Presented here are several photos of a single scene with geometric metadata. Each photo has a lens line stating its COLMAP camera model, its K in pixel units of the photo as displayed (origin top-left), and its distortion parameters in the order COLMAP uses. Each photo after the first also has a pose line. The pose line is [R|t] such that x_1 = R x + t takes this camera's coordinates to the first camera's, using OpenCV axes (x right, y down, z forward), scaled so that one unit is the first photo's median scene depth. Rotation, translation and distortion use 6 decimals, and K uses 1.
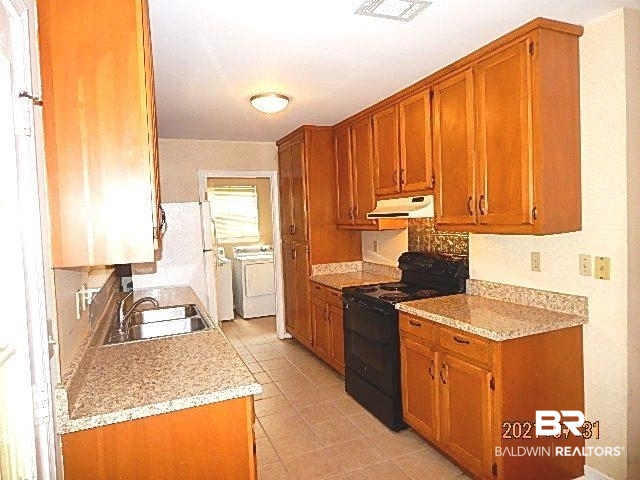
lens RADIAL K [[424.1, 0, 320.0], [0, 424.1, 240.0], [0, 0, 1]] dist [-0.008266, -0.001758]
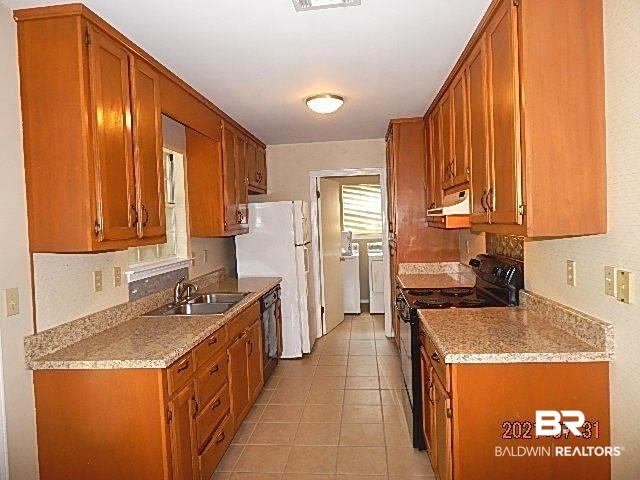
lens RADIAL K [[424.1, 0, 320.0], [0, 424.1, 240.0], [0, 0, 1]] dist [-0.008266, -0.001758]
pose [[0.877033, 0.023413, -0.479859, 0.372195], [-0.018409, 0.999716, 0.015131, -0.008584], [0.480077, -0.004437, 0.877215, 0.088880]]
